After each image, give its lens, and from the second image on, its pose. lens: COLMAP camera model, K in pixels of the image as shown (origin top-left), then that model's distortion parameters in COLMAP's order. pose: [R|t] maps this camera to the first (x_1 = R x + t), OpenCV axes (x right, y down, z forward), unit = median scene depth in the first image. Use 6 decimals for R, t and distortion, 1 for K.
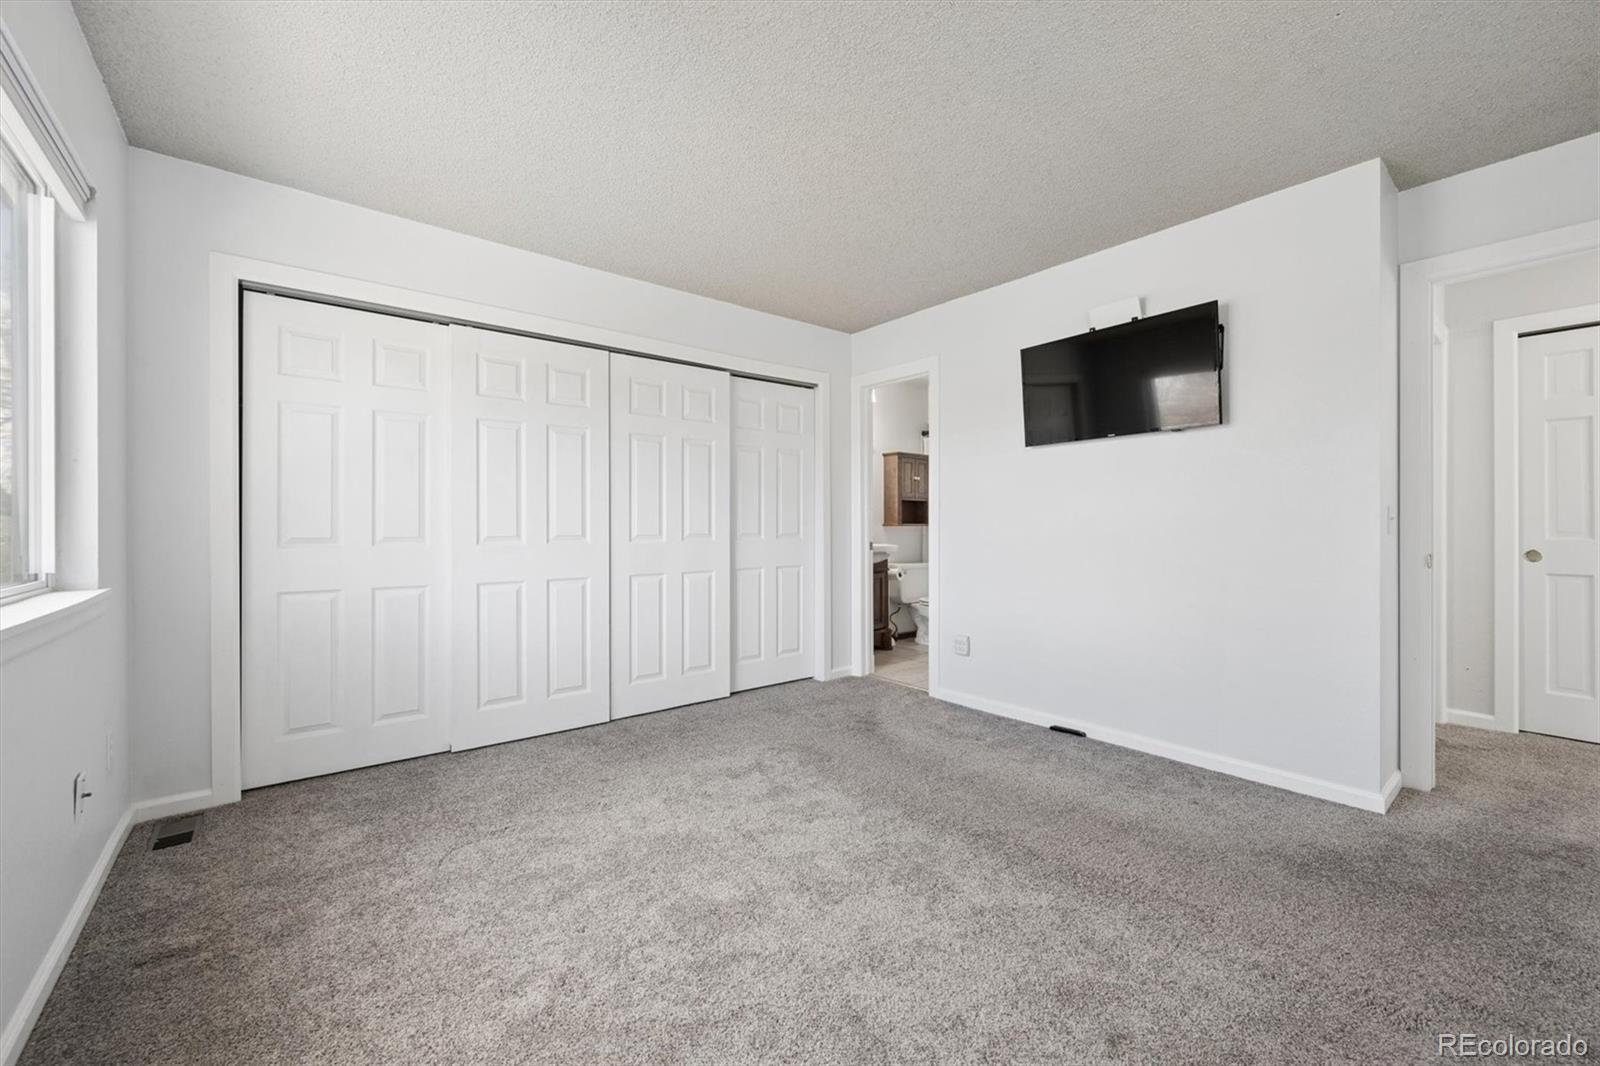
lens RADIAL K [[632.2, 0, 792.1], [0, 632.2, 526.9], [0, 0, 1]] dist [0.011854, -0.000240]
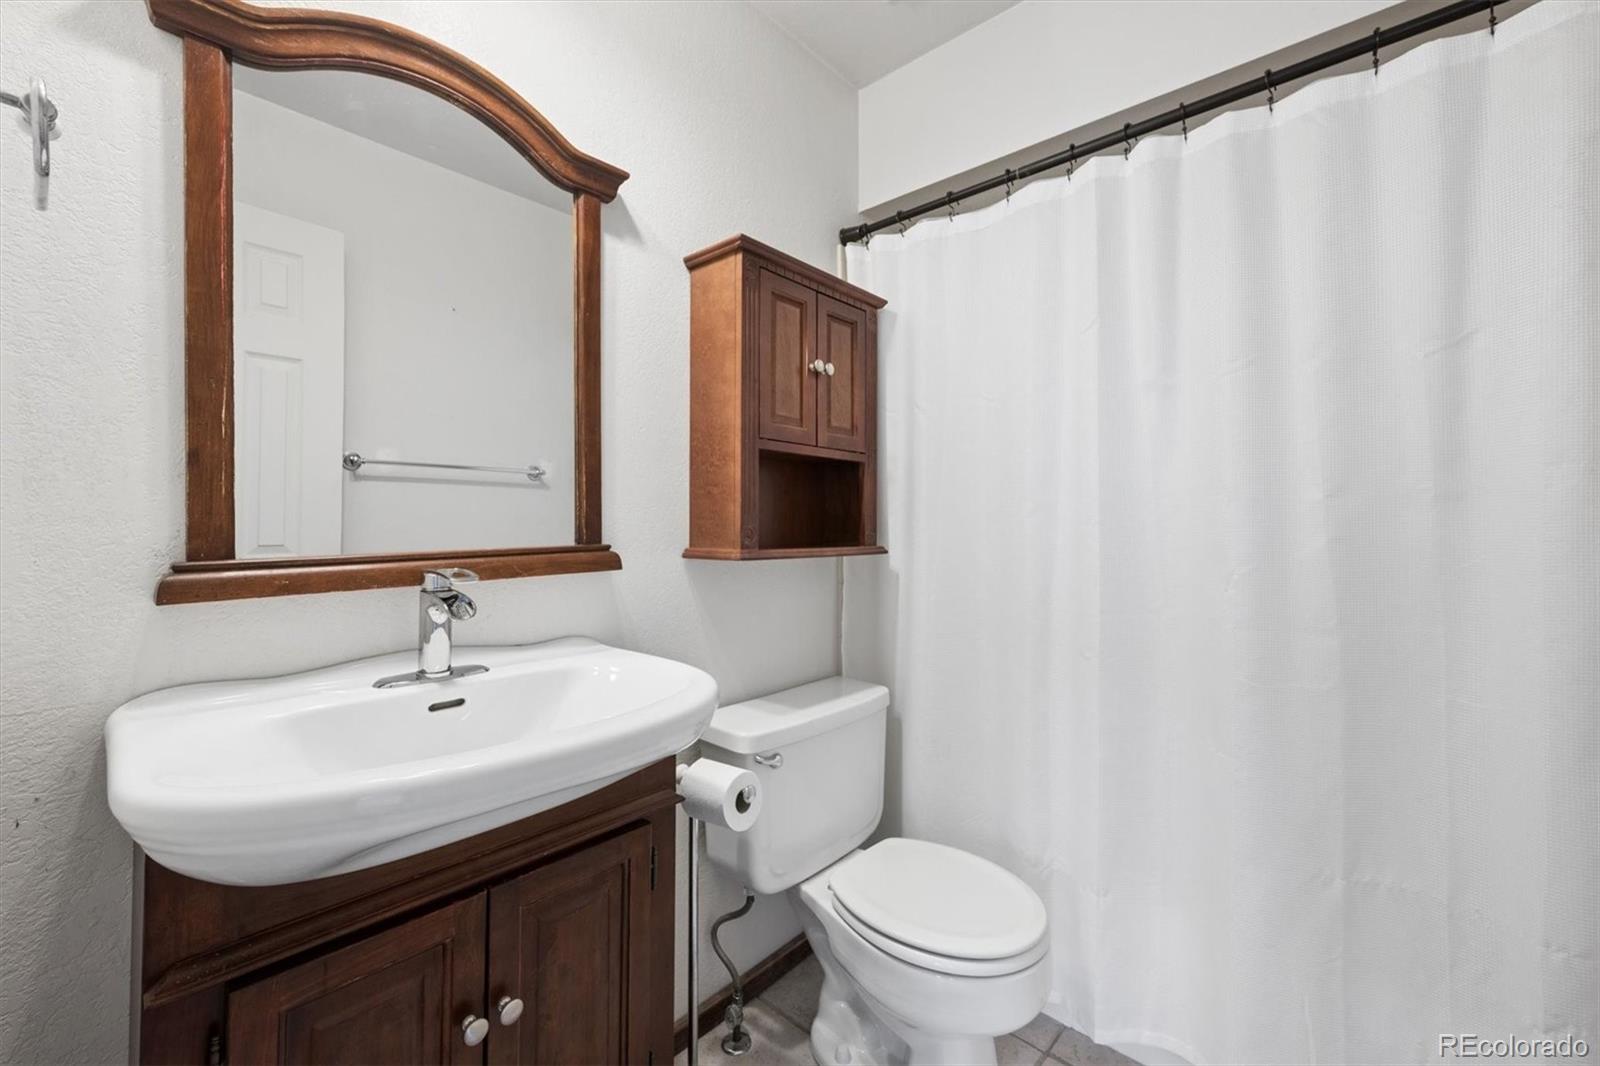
lens RADIAL K [[632.2, 0, 803.7], [0, 632.2, 529.8], [0, 0, 1]] dist [0.011854, -0.000240]
pose [[0.990065, 0.001333, 0.140601, 0.155925], [-0.000674, 0.999989, -0.004731, -0.011570], [-0.140606, 0.004589, 0.990055, 0.763435]]
